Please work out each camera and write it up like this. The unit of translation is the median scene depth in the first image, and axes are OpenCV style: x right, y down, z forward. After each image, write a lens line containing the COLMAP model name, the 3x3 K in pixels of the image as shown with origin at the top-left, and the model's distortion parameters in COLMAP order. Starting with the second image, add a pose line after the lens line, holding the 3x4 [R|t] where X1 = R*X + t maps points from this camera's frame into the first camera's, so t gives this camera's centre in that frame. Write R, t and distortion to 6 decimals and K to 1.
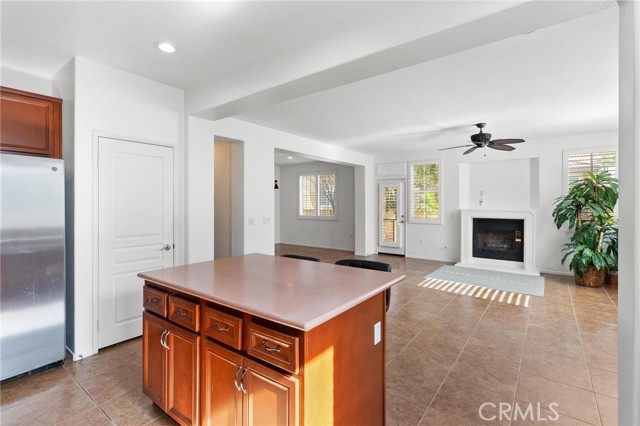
lens RADIAL K [[301.7, 0, 318.3], [0, 301.7, 203.8], [0, 0, 1]] dist [0.001232, 0.000422]
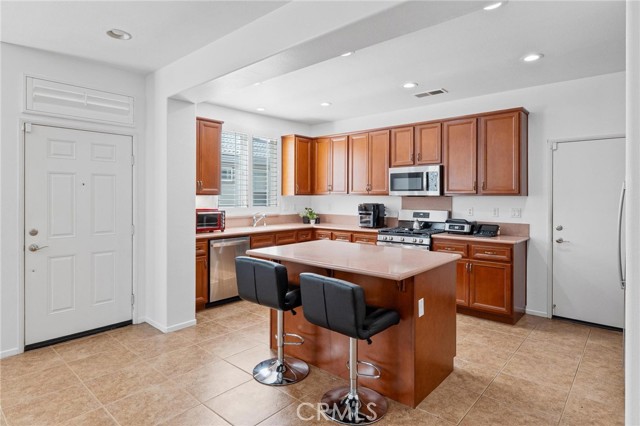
lens RADIAL K [[357.4, 0, 319.8], [0, 357.4, 196.5], [0, 0, 1]] dist [-0.001343, -0.000275]
pose [[-0.997391, -0.004535, 0.072048, -0.046389], [-0.004316, 0.999986, 0.003196, -0.002287], [-0.072061, 0.002877, -0.997396, 0.814748]]
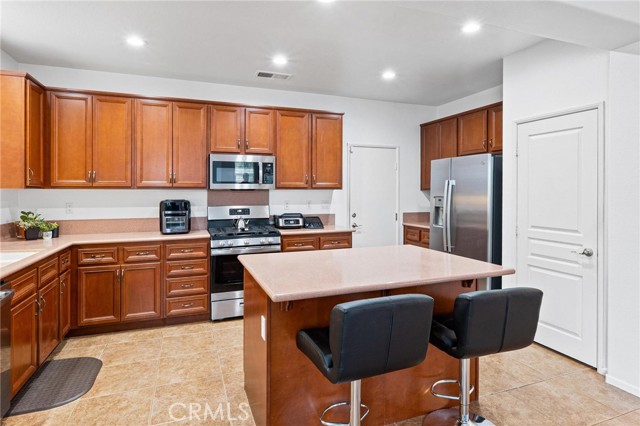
lens RADIAL K [[352.9, 0, 319.2], [0, 352.9, 193.2], [0, 0, 1]] dist [-0.000569, -0.000439]
pose [[-0.528936, 0.004395, -0.848651, 0.288864], [-0.001858, 0.999978, 0.006337, 0.000521], [0.848660, 0.004929, -0.528916, 0.484211]]
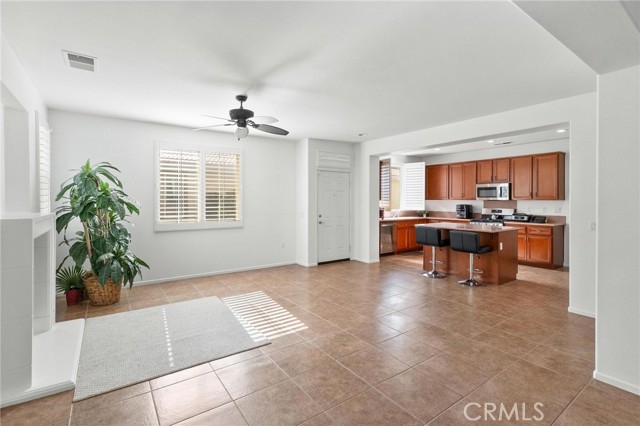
lens RADIAL K [[301.7, 0, 318.3], [0, 301.7, 203.8], [0, 0, 1]] dist [0.001232, 0.000422]
pose [[-0.953932, -0.005131, 0.299979, 0.096009], [-0.000790, 0.999893, 0.014589, -0.004634], [-0.300022, 0.013680, -0.953834, 1.334693]]
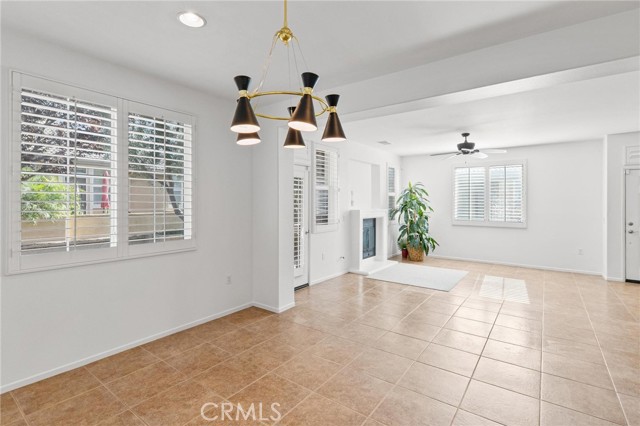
lens RADIAL K [[307.9, 0, 318.0], [0, 307.9, 200.5], [0, 0, 1]] dist [0.001587, 0.000735]
pose [[-0.006747, 0.002236, 0.999975, -0.484084], [-0.002633, 0.999994, -0.002254, -0.010210], [-0.999974, -0.002648, -0.006742, 1.240895]]
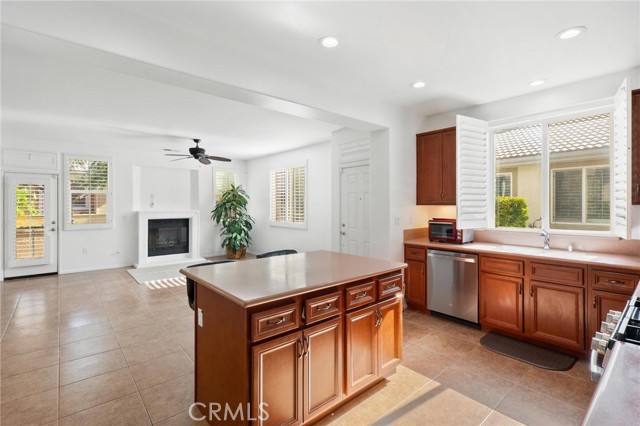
lens RADIAL K [[301.7, 0, 318.3], [0, 301.7, 203.8], [0, 0, 1]] dist [0.001232, 0.000422]
pose [[0.211829, 0.000458, 0.977307, -0.424604], [0.003165, 0.999994, -0.001154, -0.004564], [-0.977302, 0.003338, 0.211827, 0.218733]]
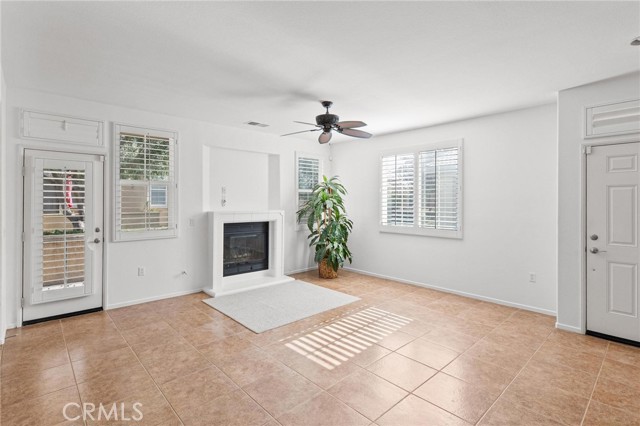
lens RADIAL K [[312.4, 0, 318.5], [0, 312.4, 200.3], [0, 0, 1]] dist [0.003688, 0.000565]
pose [[0.174744, 0.003800, 0.984607, -0.209162], [-0.002122, 0.999992, -0.003483, -0.007686], [-0.984612, -0.001481, 0.174750, 0.701314]]
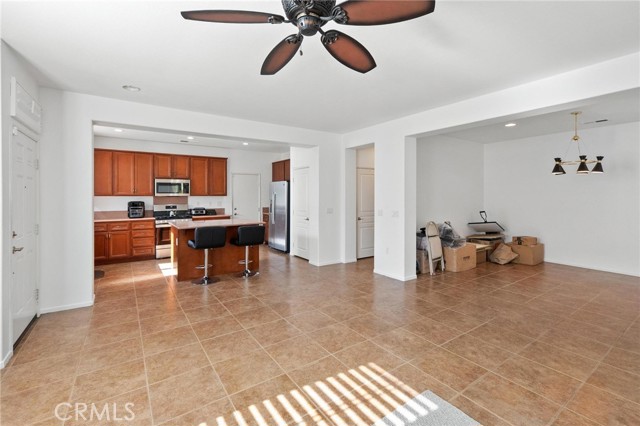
lens RADIAL K [[286.2, 0, 319.0], [0, 286.2, 196.2], [0, 0, 1]] dist [0.001675, 0.000517]
pose [[-0.312480, 0.001967, -0.949922, 0.667681], [-0.000027, 0.999998, 0.002079, -0.004435], [0.949924, 0.000675, -0.312480, 0.885938]]
